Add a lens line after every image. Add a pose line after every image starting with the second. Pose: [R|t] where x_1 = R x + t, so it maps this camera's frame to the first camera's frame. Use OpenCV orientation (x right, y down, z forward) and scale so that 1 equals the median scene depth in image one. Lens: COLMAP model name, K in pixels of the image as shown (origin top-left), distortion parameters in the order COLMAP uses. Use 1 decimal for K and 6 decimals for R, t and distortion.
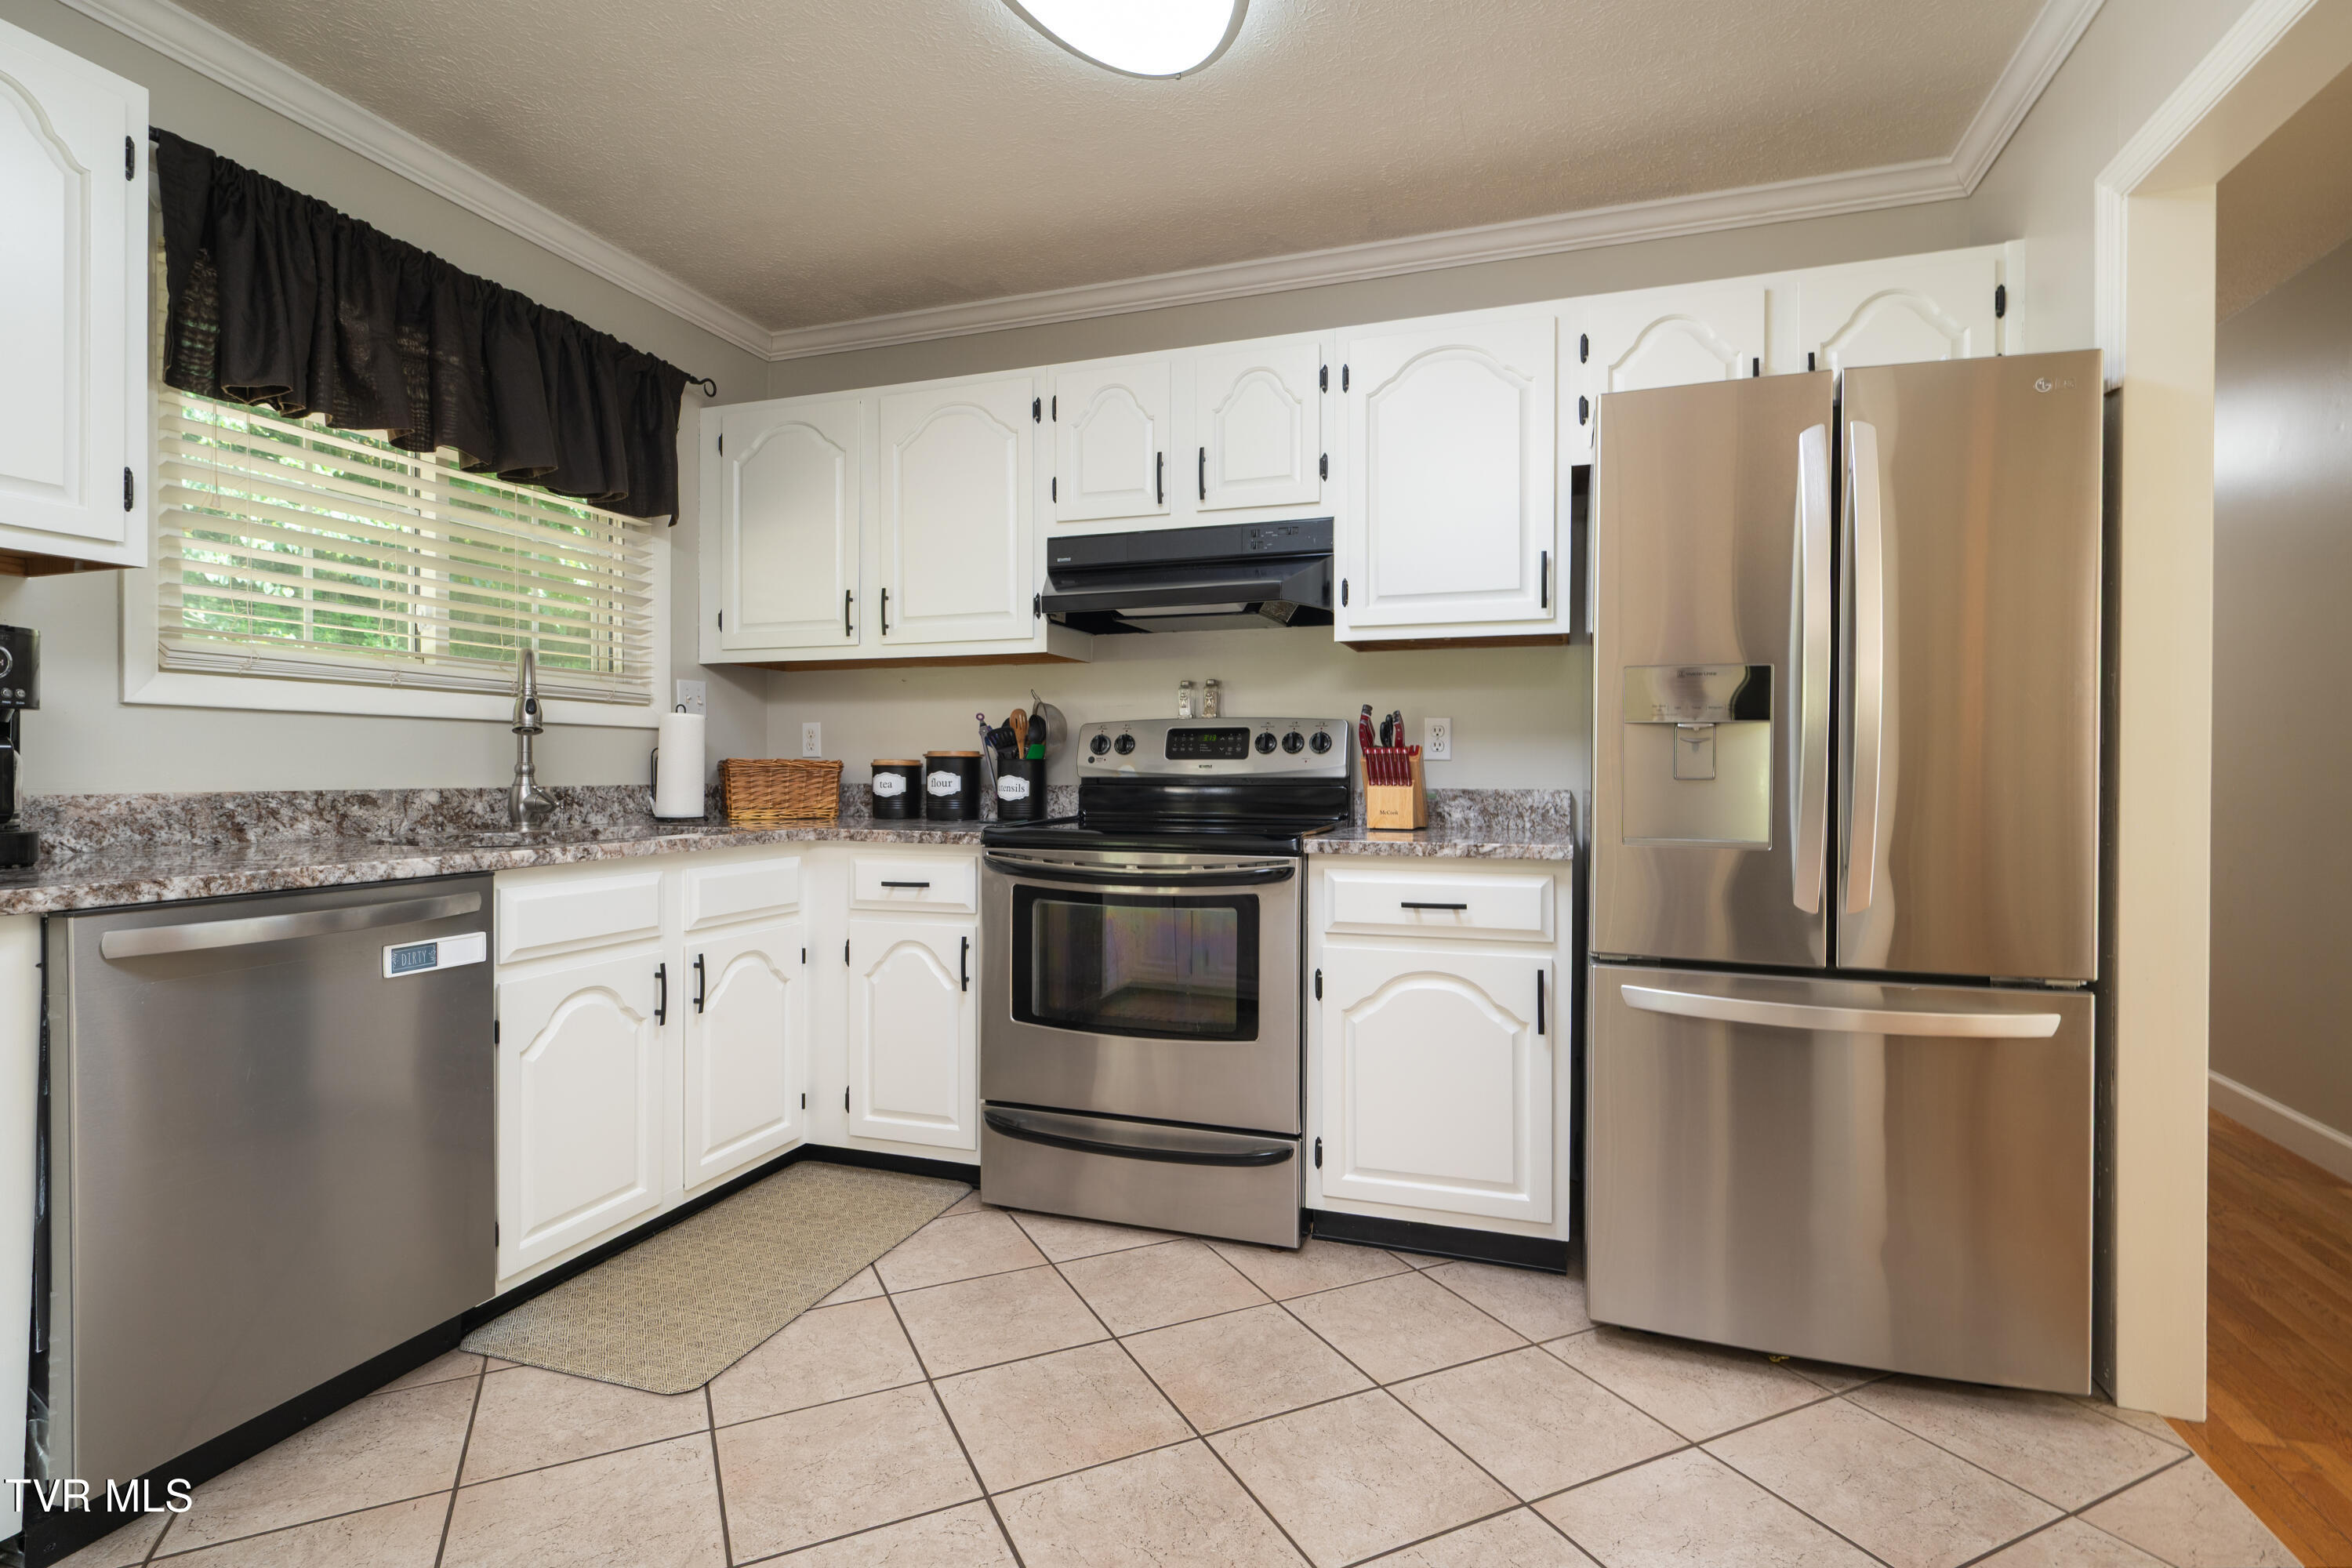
lens RADIAL K [[1124.1, 0, 1160.9], [0, 1124.1, 770.1], [0, 0, 1]] dist [0.001699, -0.002047]
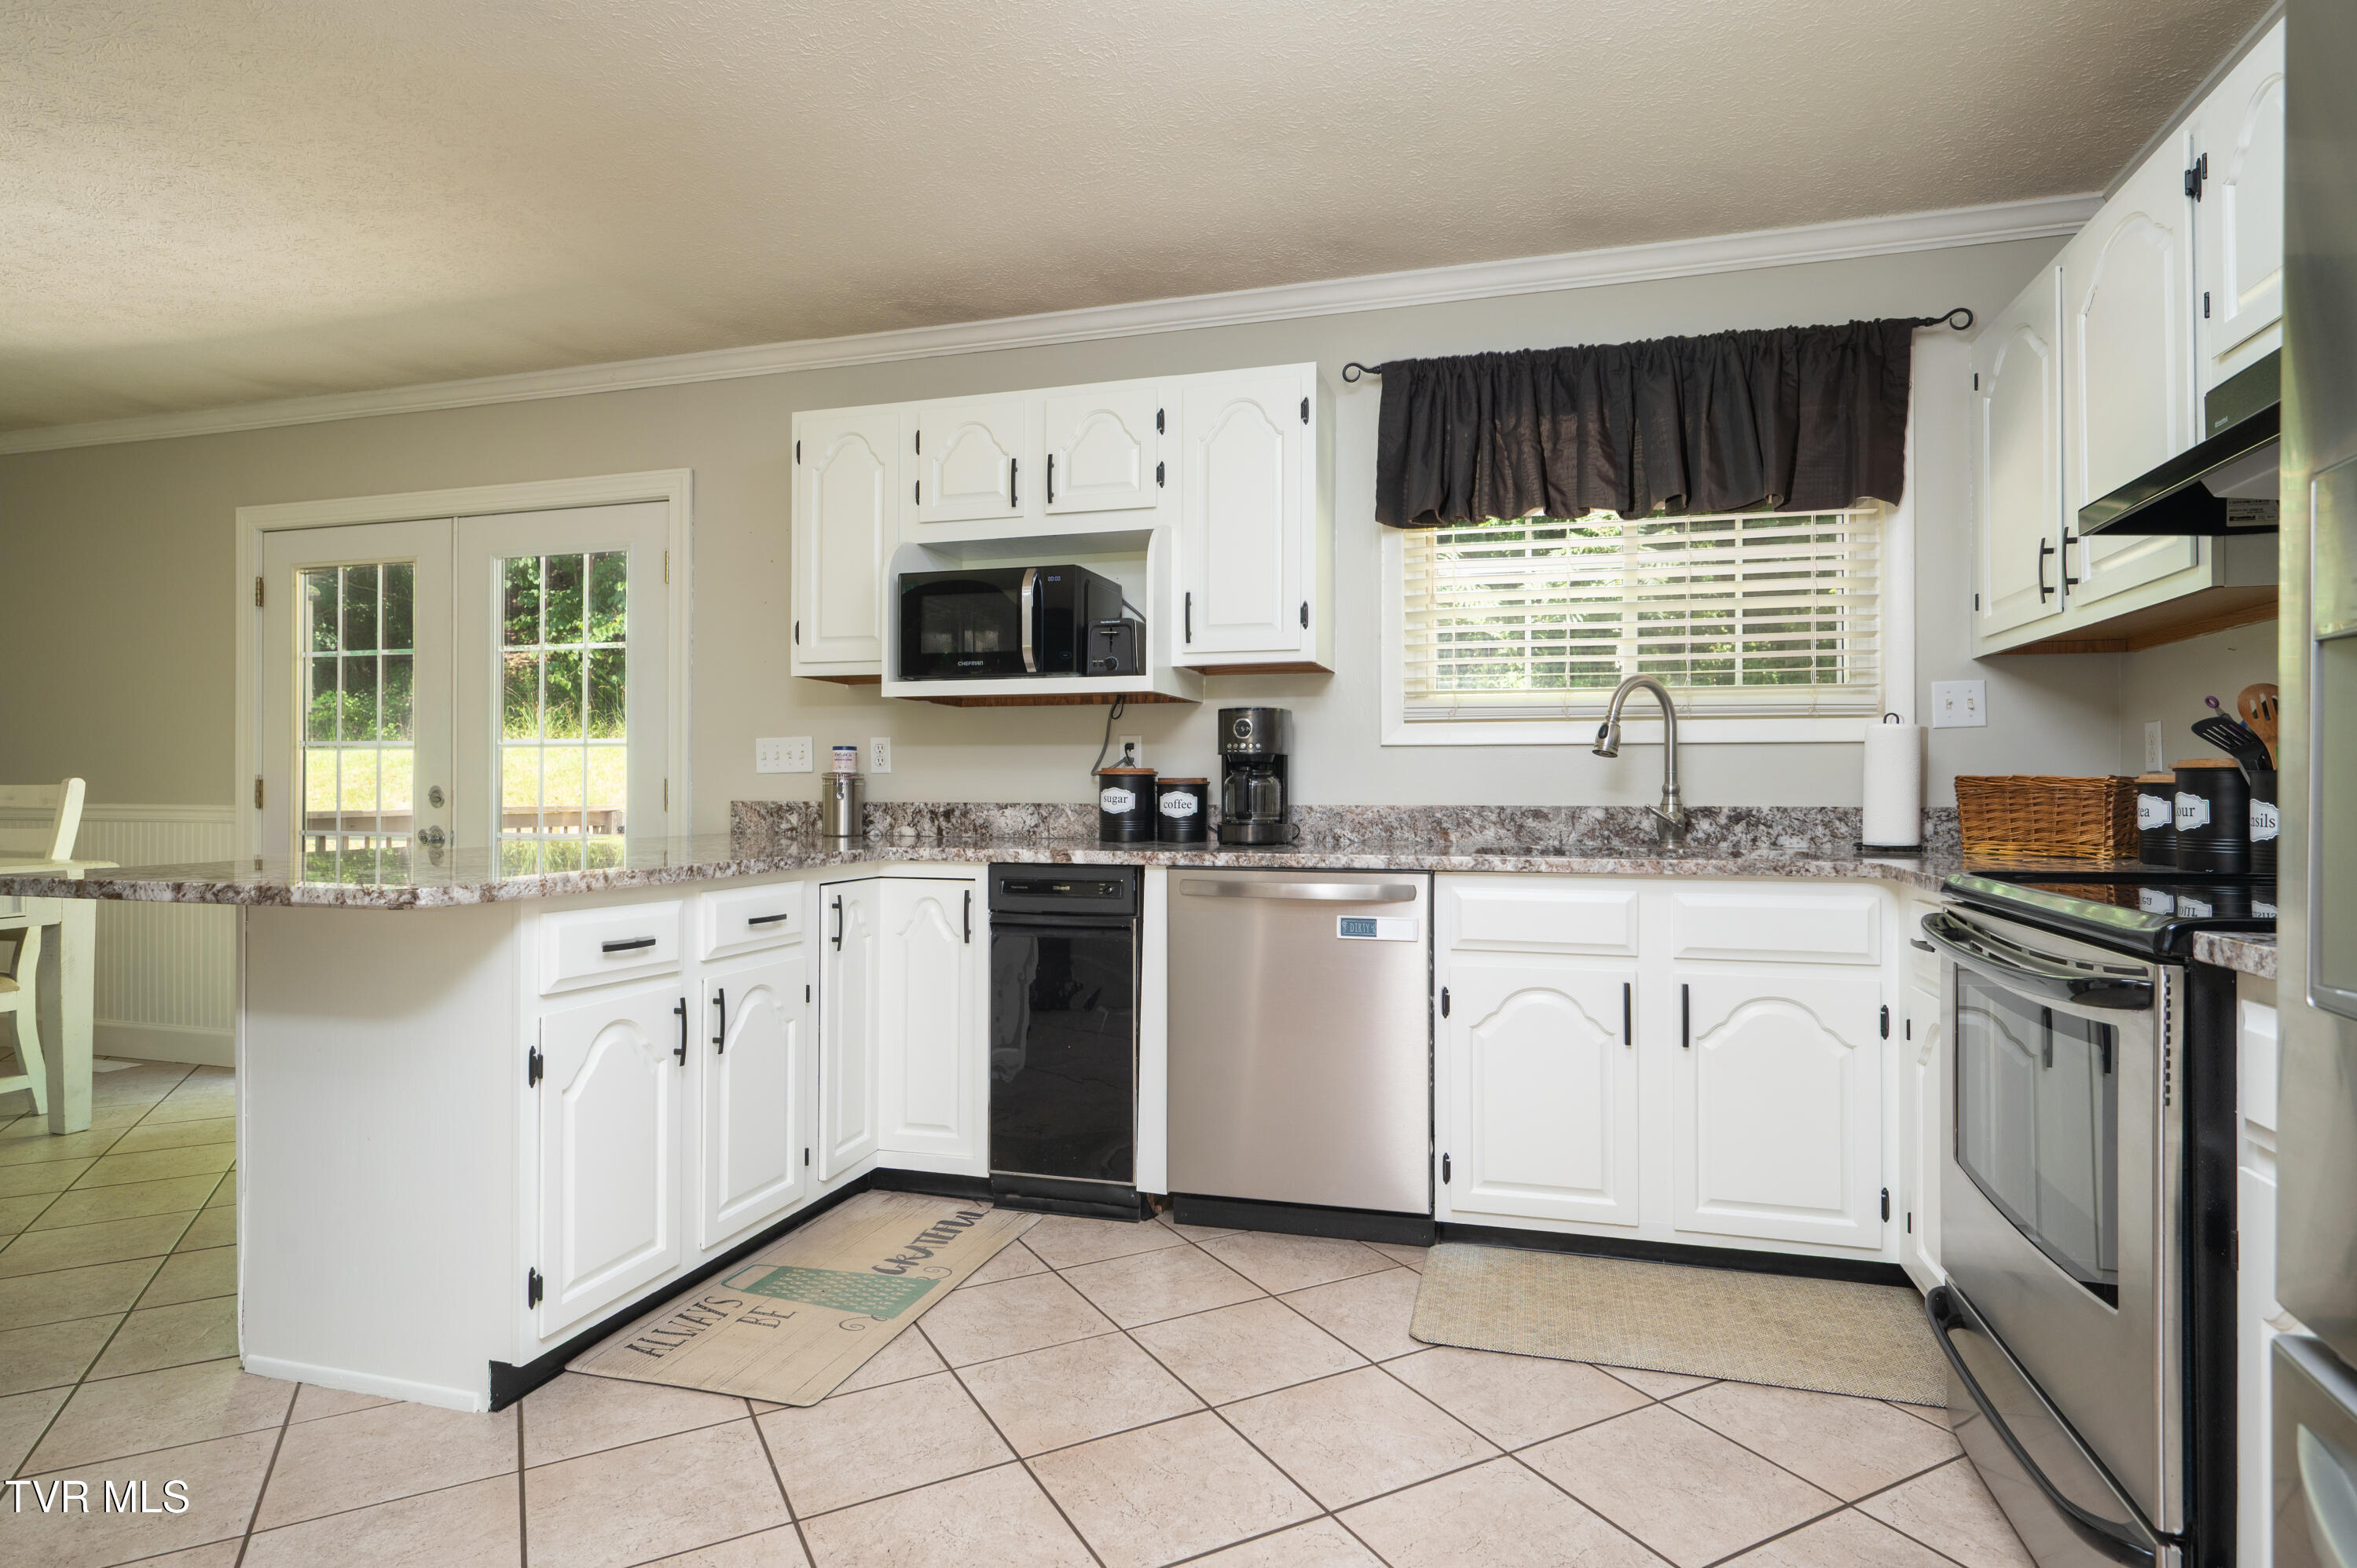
lens RADIAL K [[1266.0, 0, 1197.9], [0, 1266.0, 777.0], [0, 0, 1]] dist [-0.005979, 0.000487]
pose [[0.054468, -0.010992, -0.998455, 0.620558], [-0.001346, 0.999938, -0.011082, 0.001679], [0.998515, 0.001948, 0.054450, 0.525150]]
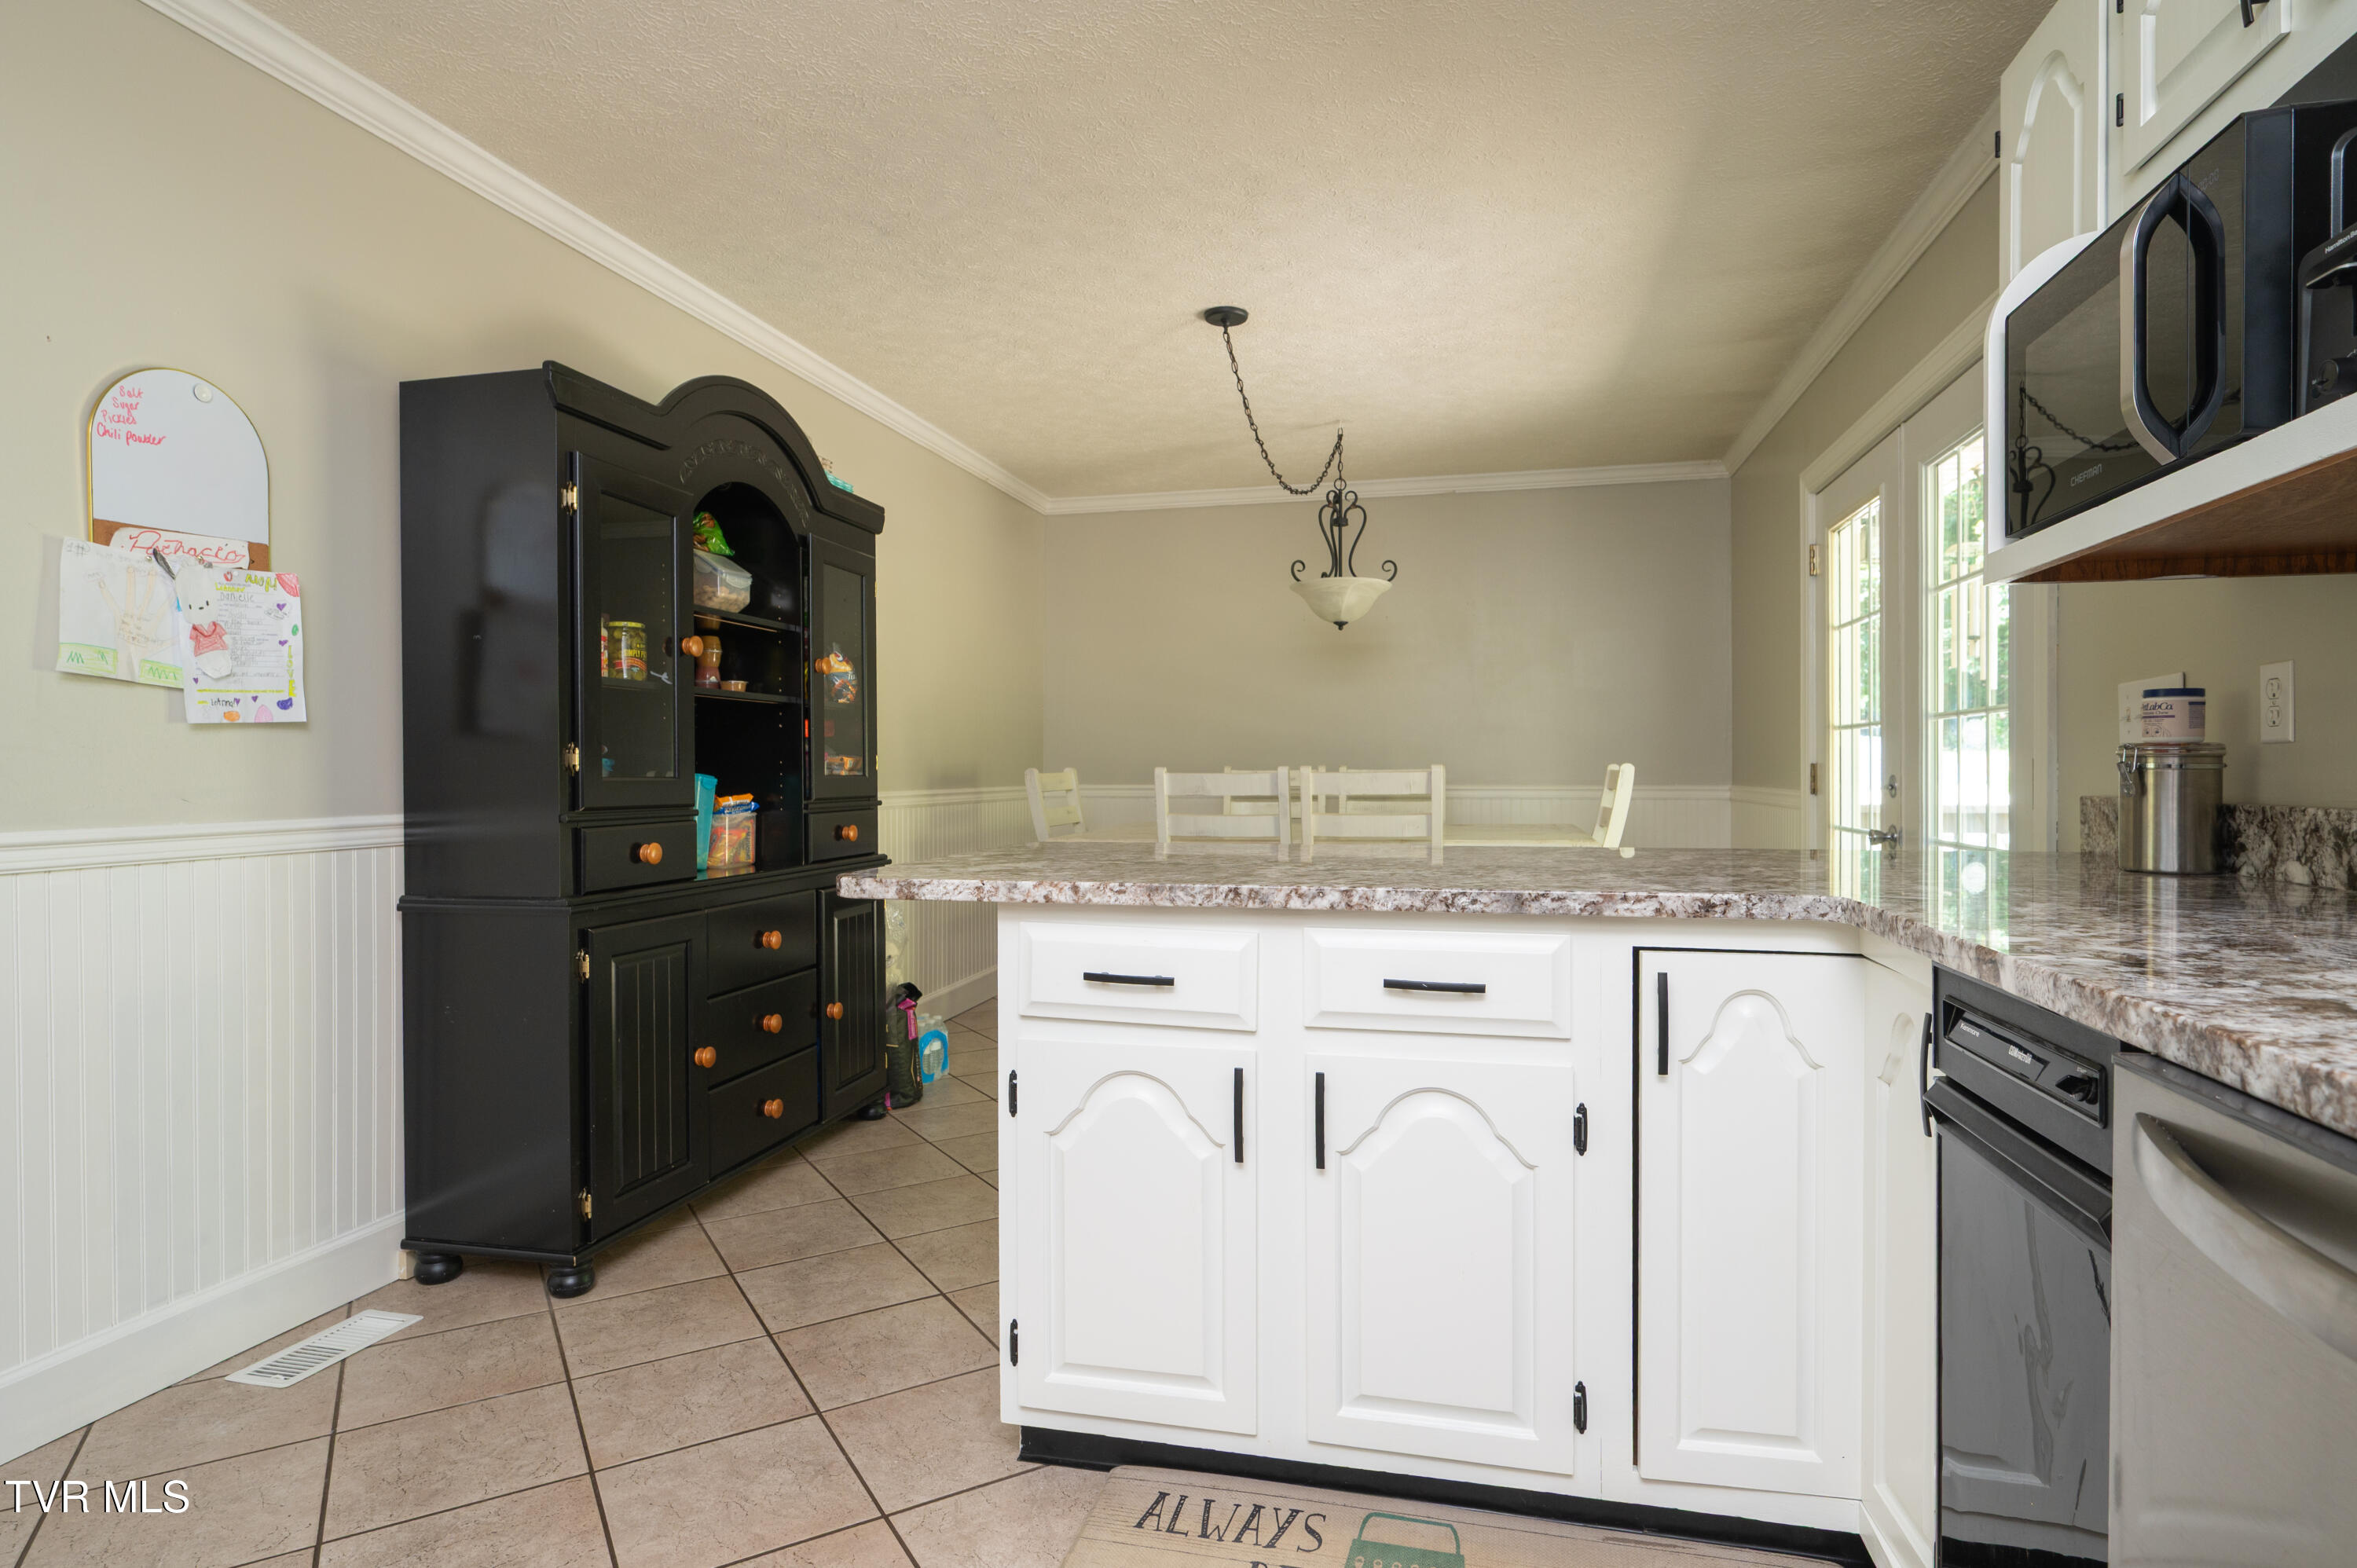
lens RADIAL K [[1237.0, 0, 1138.5], [0, 1237.0, 789.0], [0, 0, 1]] dist [-0.001018, 0.003280]
pose [[-0.995982, 0.001570, -0.089538, -0.253954], [0.000219, 0.999886, 0.015103, -0.003802], [0.089552, 0.015023, -0.995869, 0.855646]]
